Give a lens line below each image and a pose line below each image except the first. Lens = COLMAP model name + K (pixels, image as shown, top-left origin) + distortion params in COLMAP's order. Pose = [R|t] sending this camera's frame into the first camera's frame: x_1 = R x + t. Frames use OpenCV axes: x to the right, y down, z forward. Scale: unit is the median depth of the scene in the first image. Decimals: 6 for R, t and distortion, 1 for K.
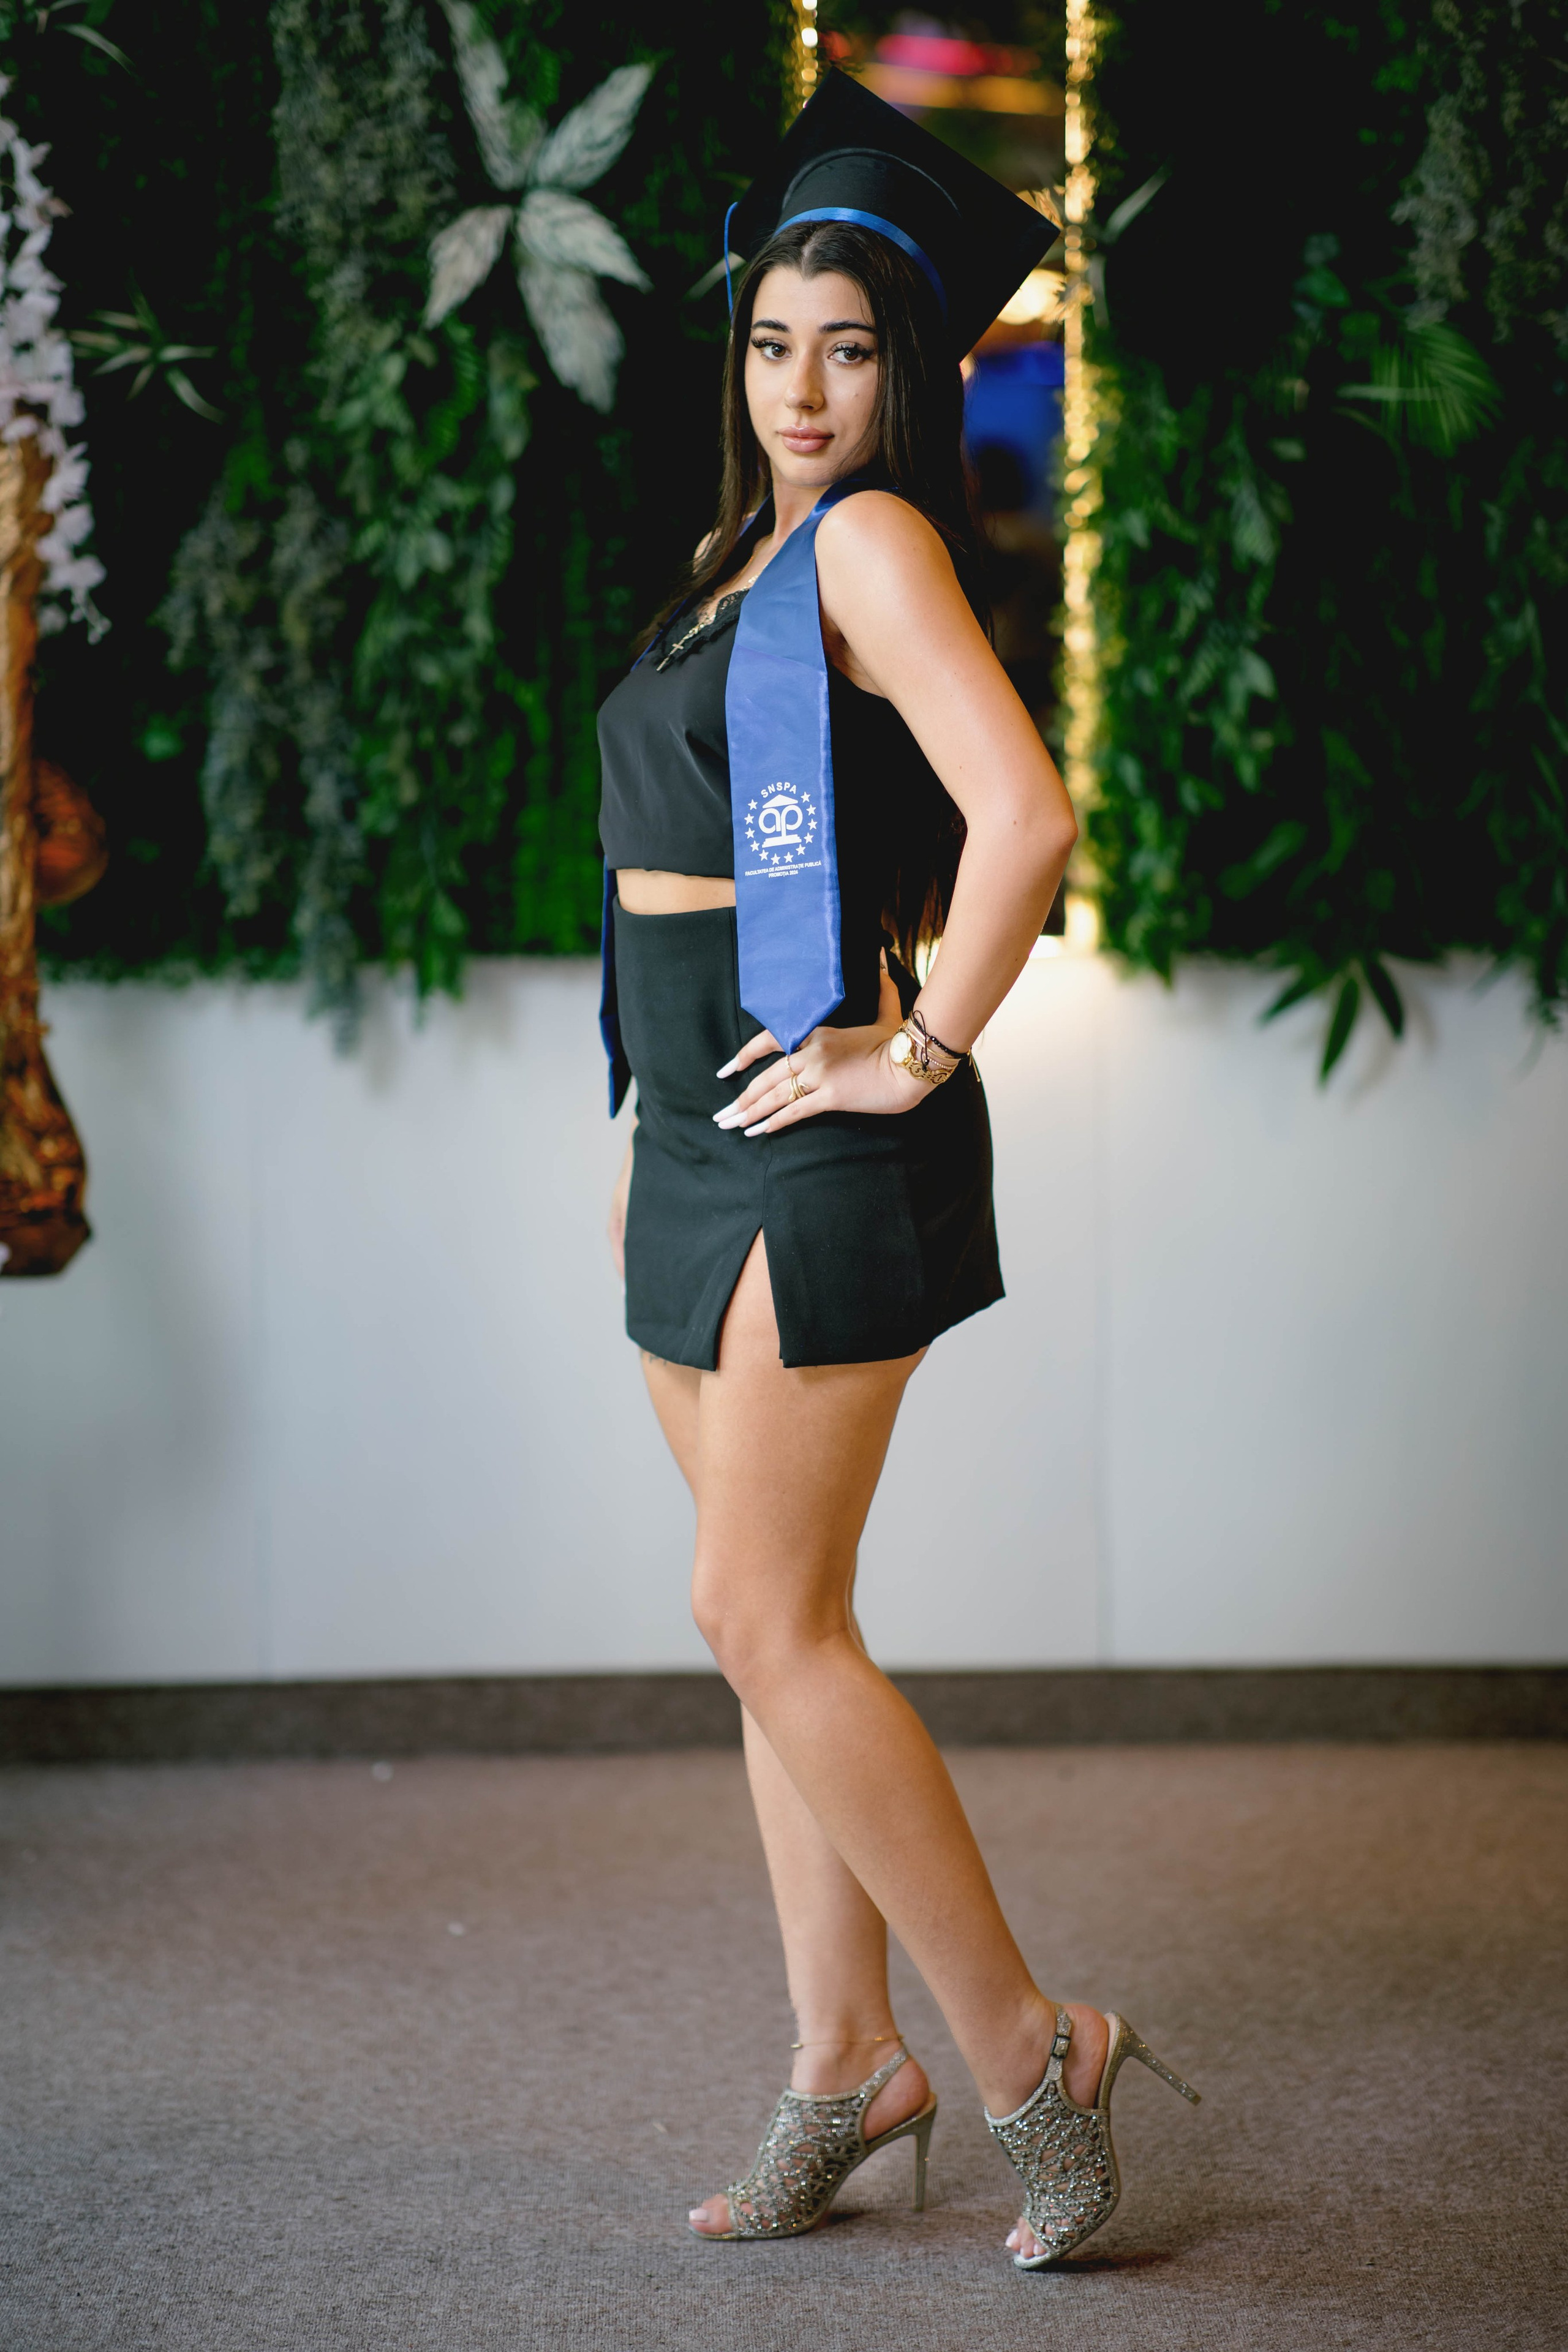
lens RADIAL K [[5541.8, 0, 791.8], [0, 5541.8, 1127.8], [0, 0, 1]] dist [0.174133, 0.000000]
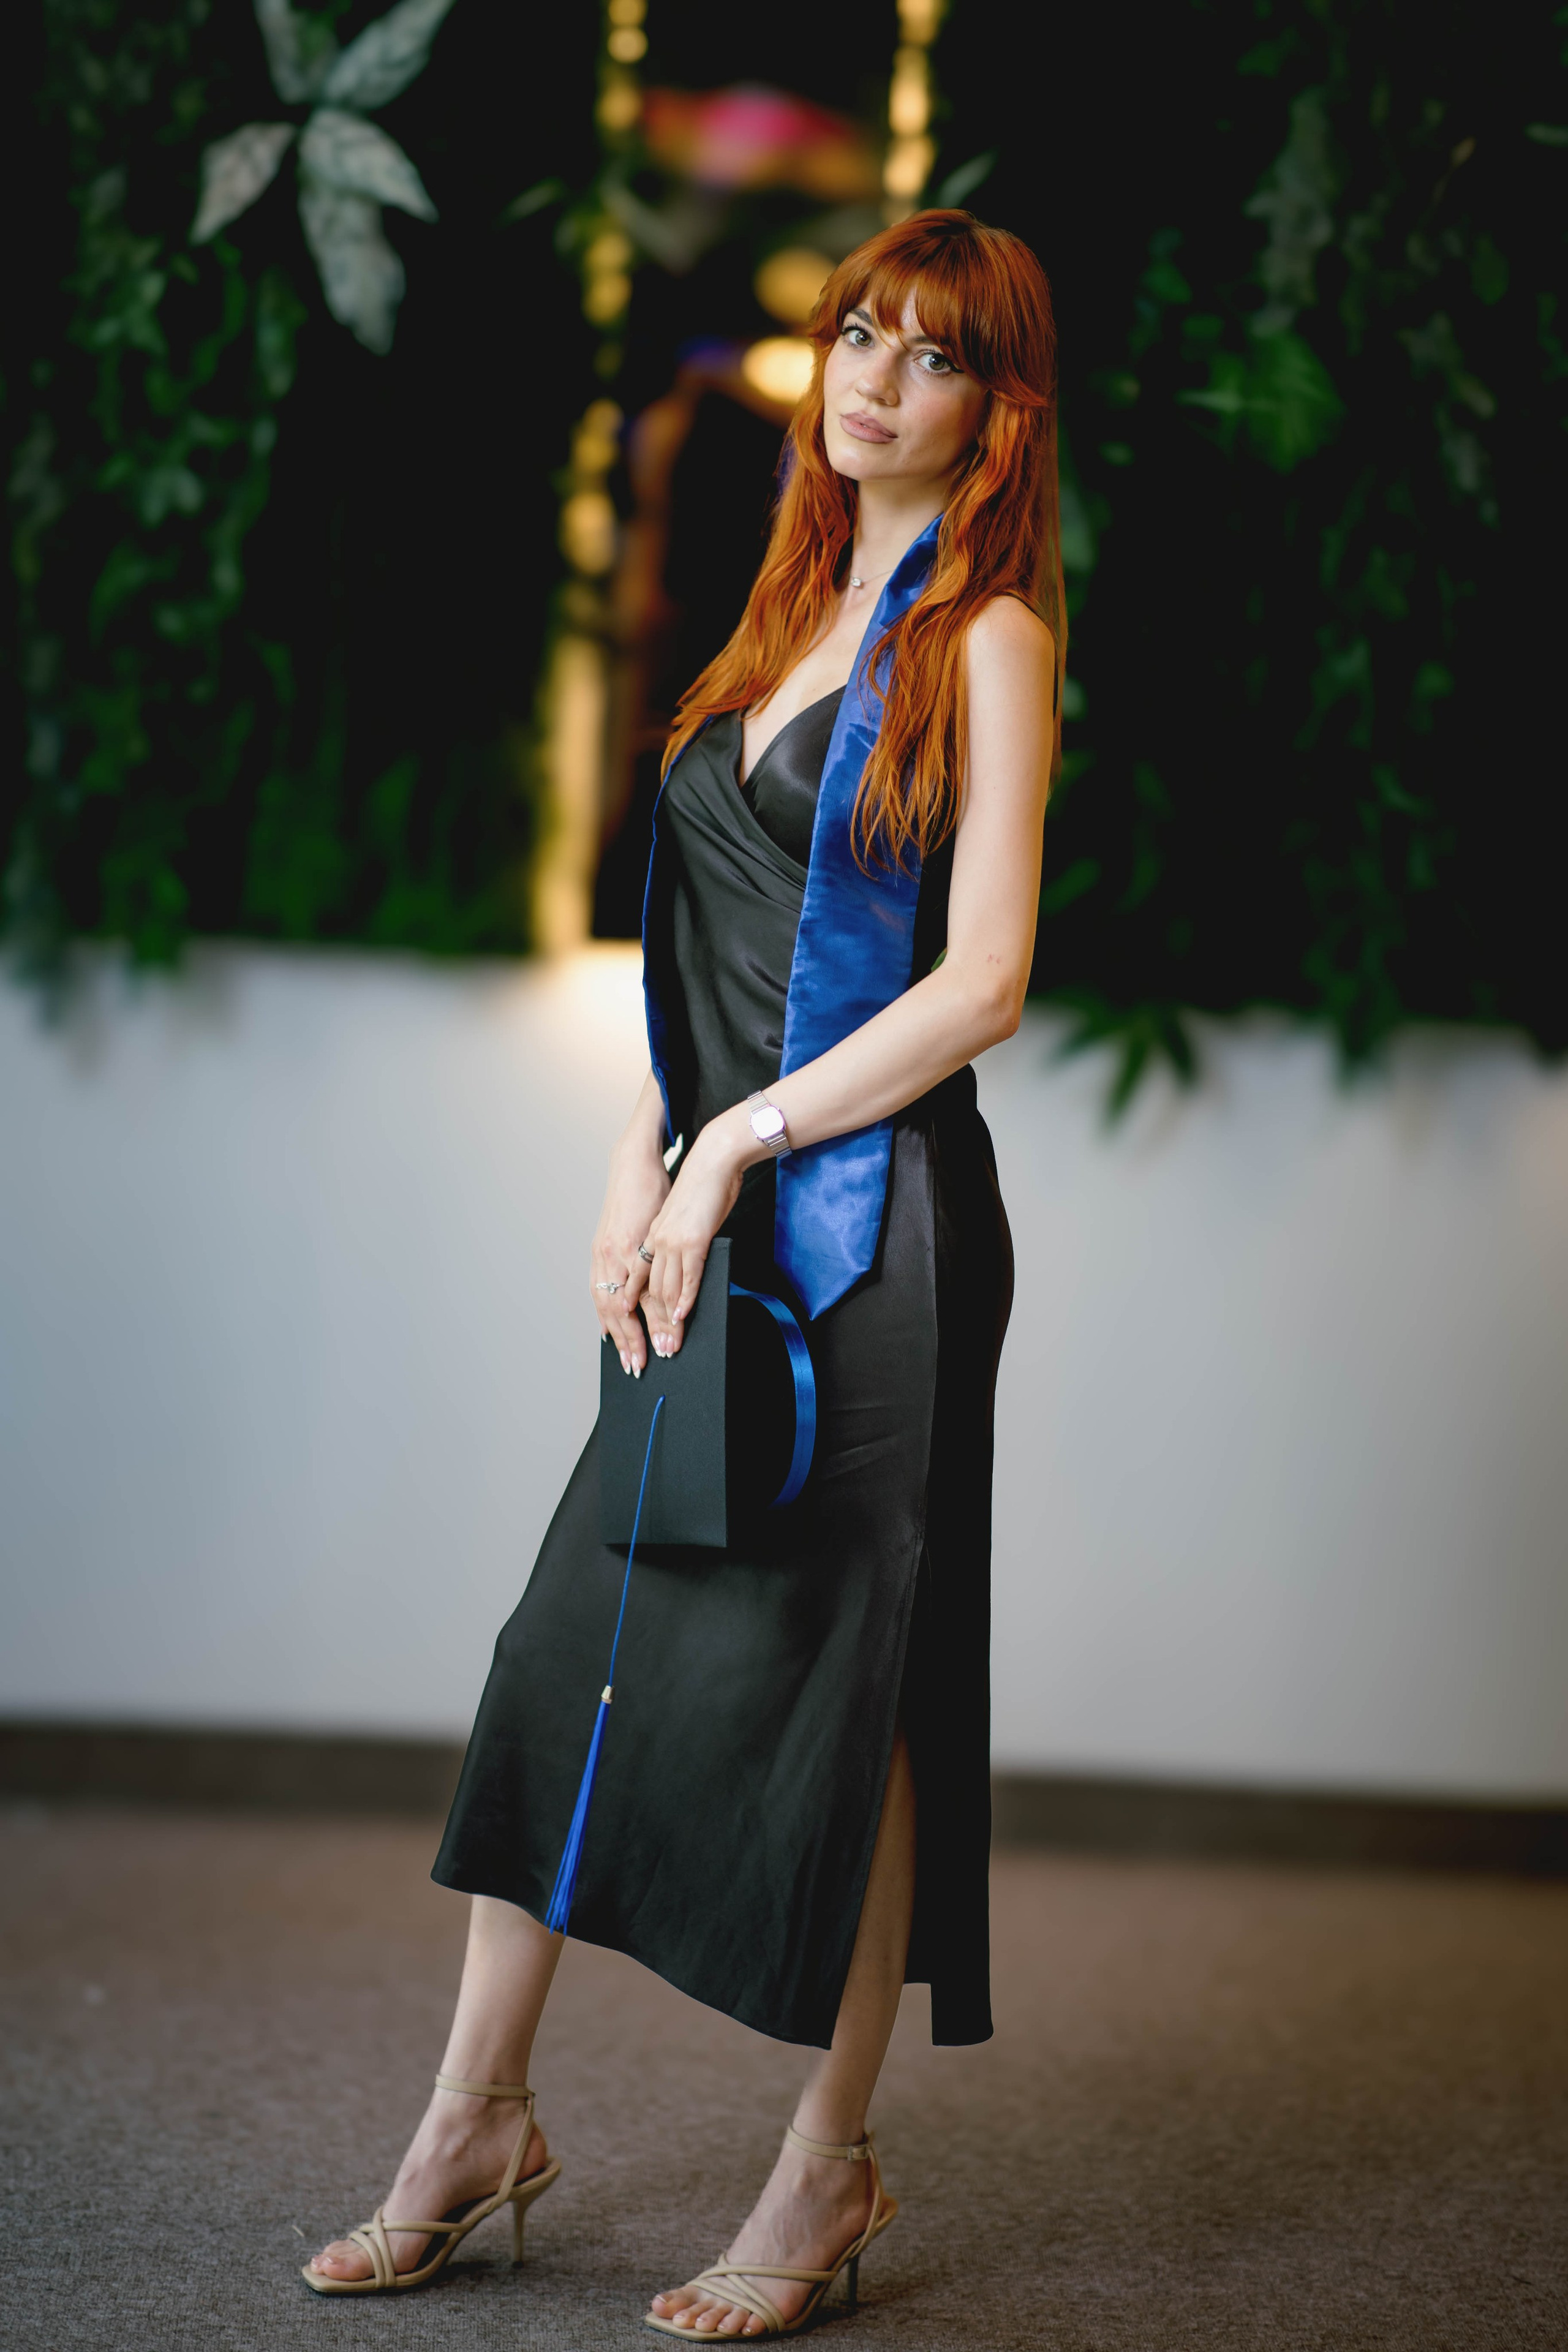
lens RADIAL K [[5541.8, 0, 783.0], [0, 5541.8, 1139.2], [0, 0, 1]] dist [0.174133, 0.000000]
pose [[0.996473, 0.071772, 0.043481, 0.001941], [-0.071115, 0.997332, -0.016461, 0.011135], [-0.044546, 0.013311, 0.998919, 0.079603]]
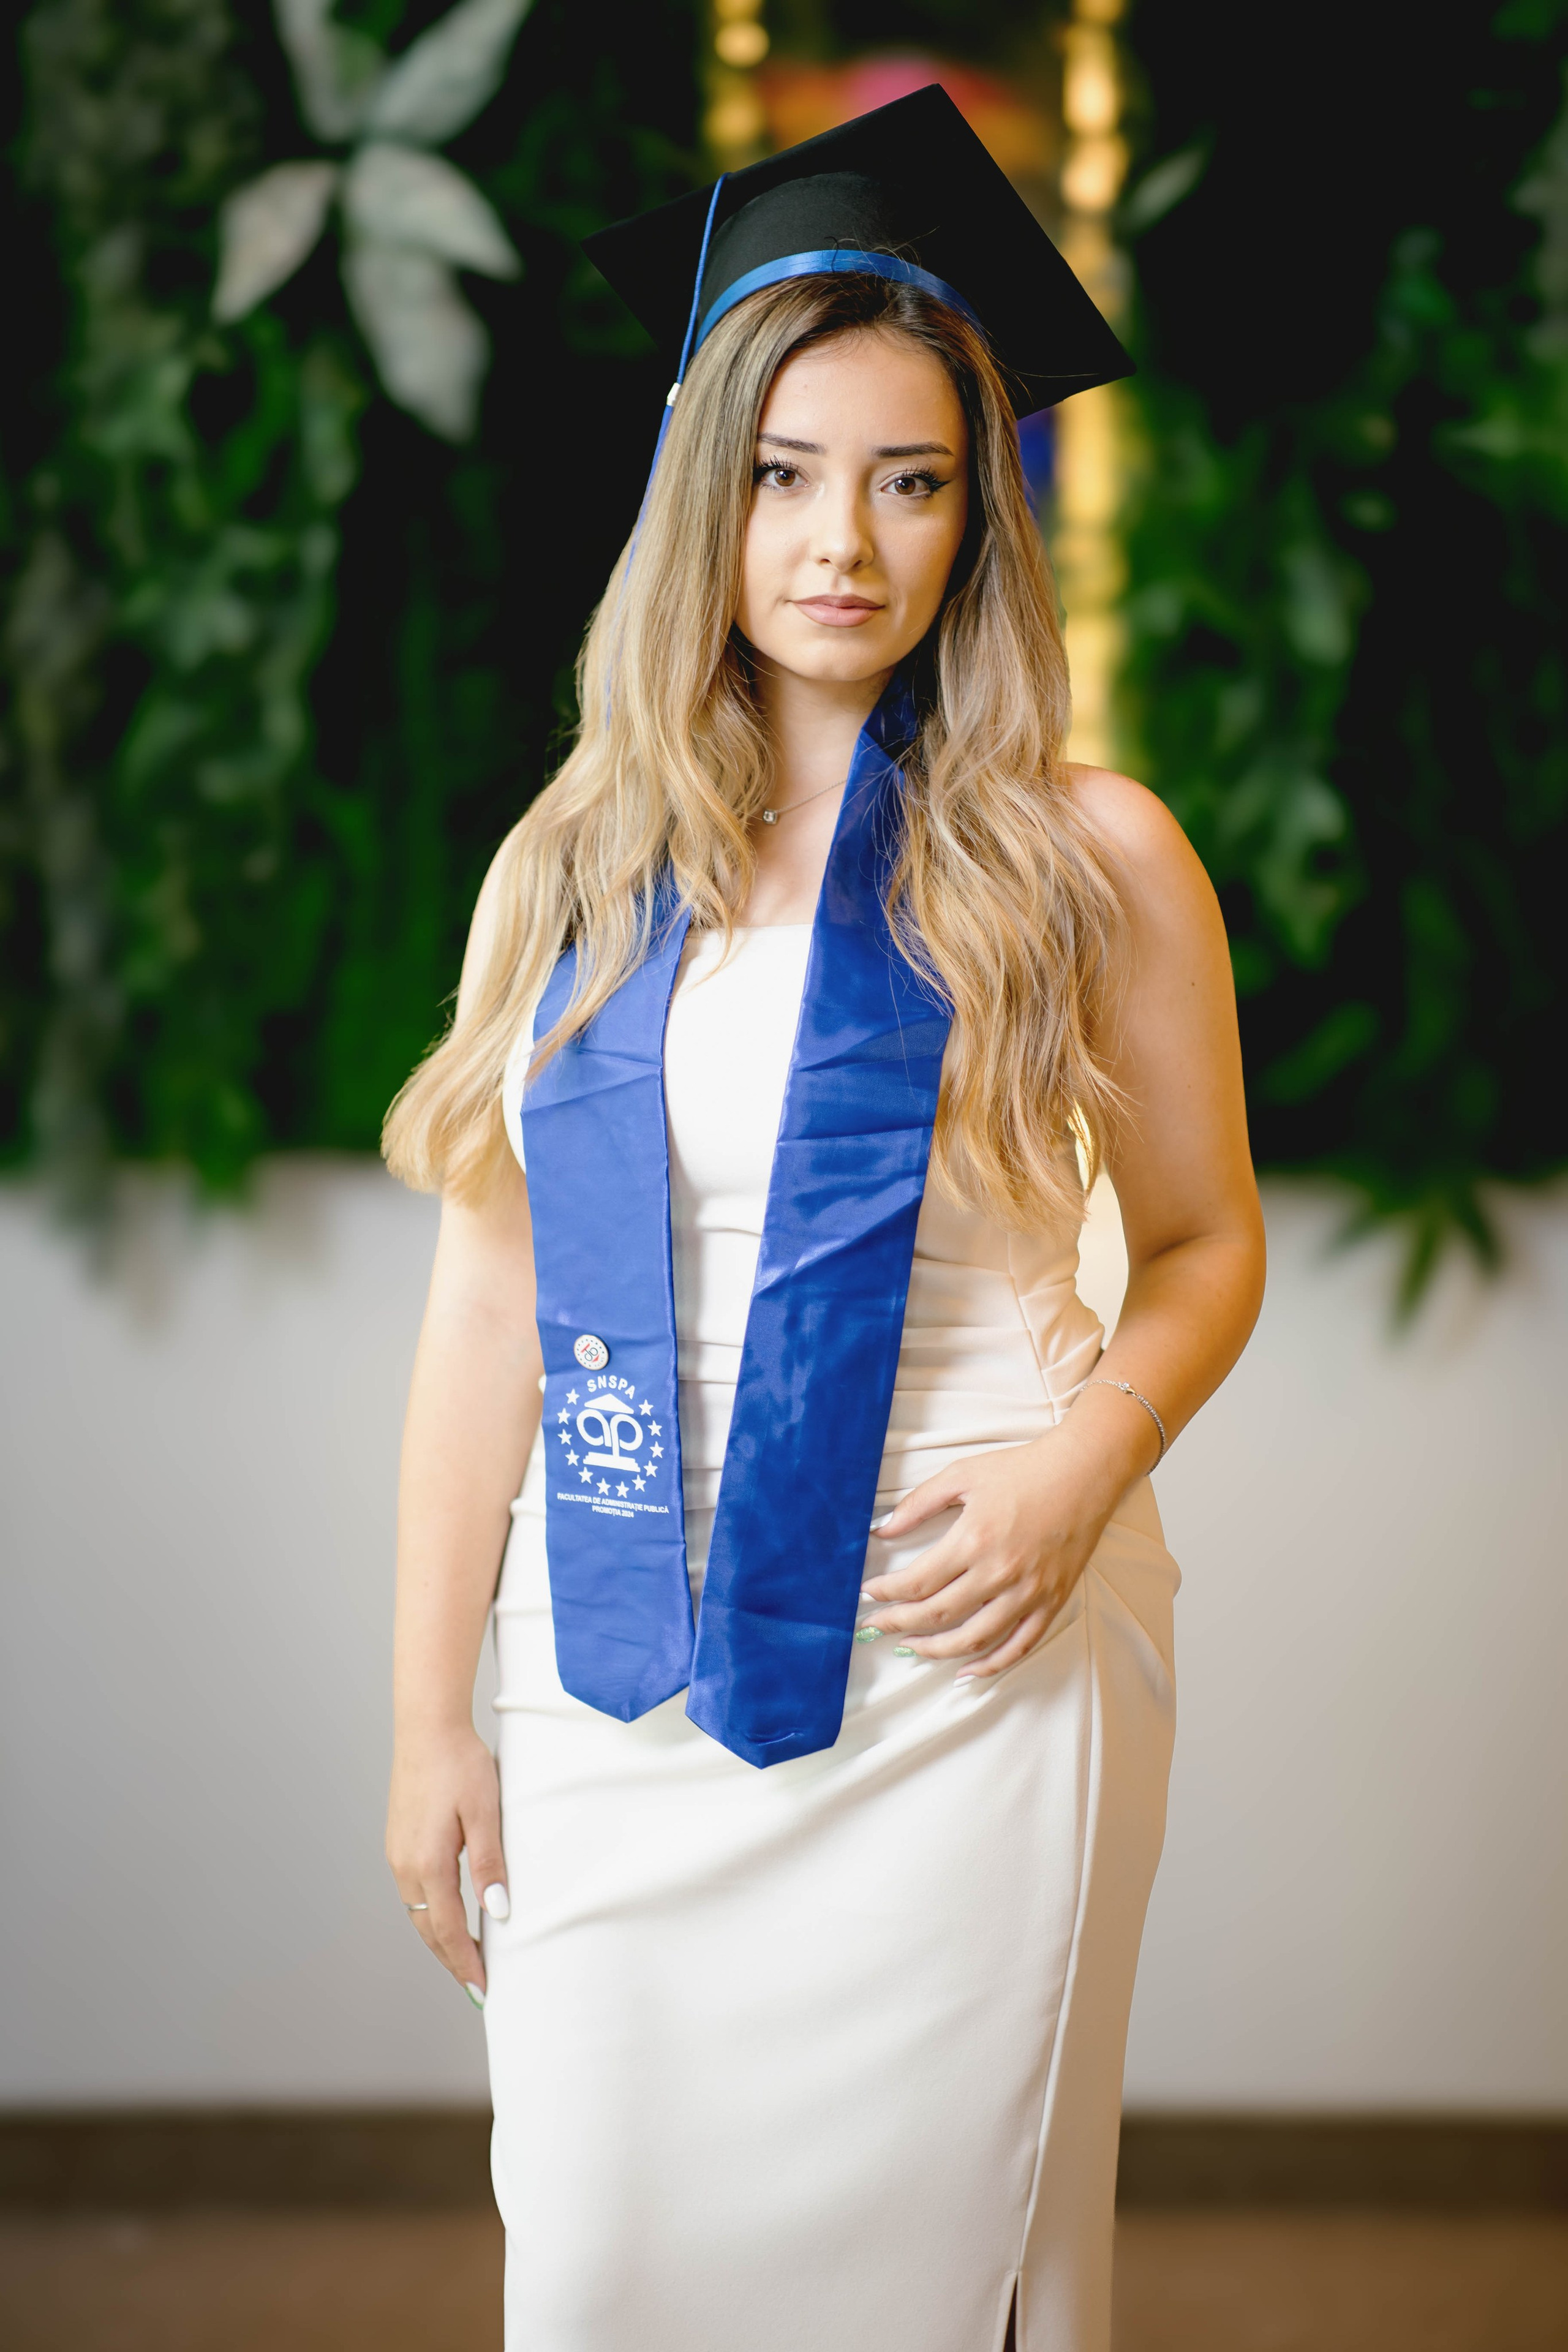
lens RADIAL K [[5541.8, 0, 782.7], [0, 5541.8, 1167.7], [0, 0, 1]] dist [0.174133, 0.000000]
pose [[0.999723, 0.020195, 0.012095, 0.002961], [-0.020077, 0.999750, -0.009803, -0.024628], [-0.012290, 0.009557, 0.999879, 0.251930]]
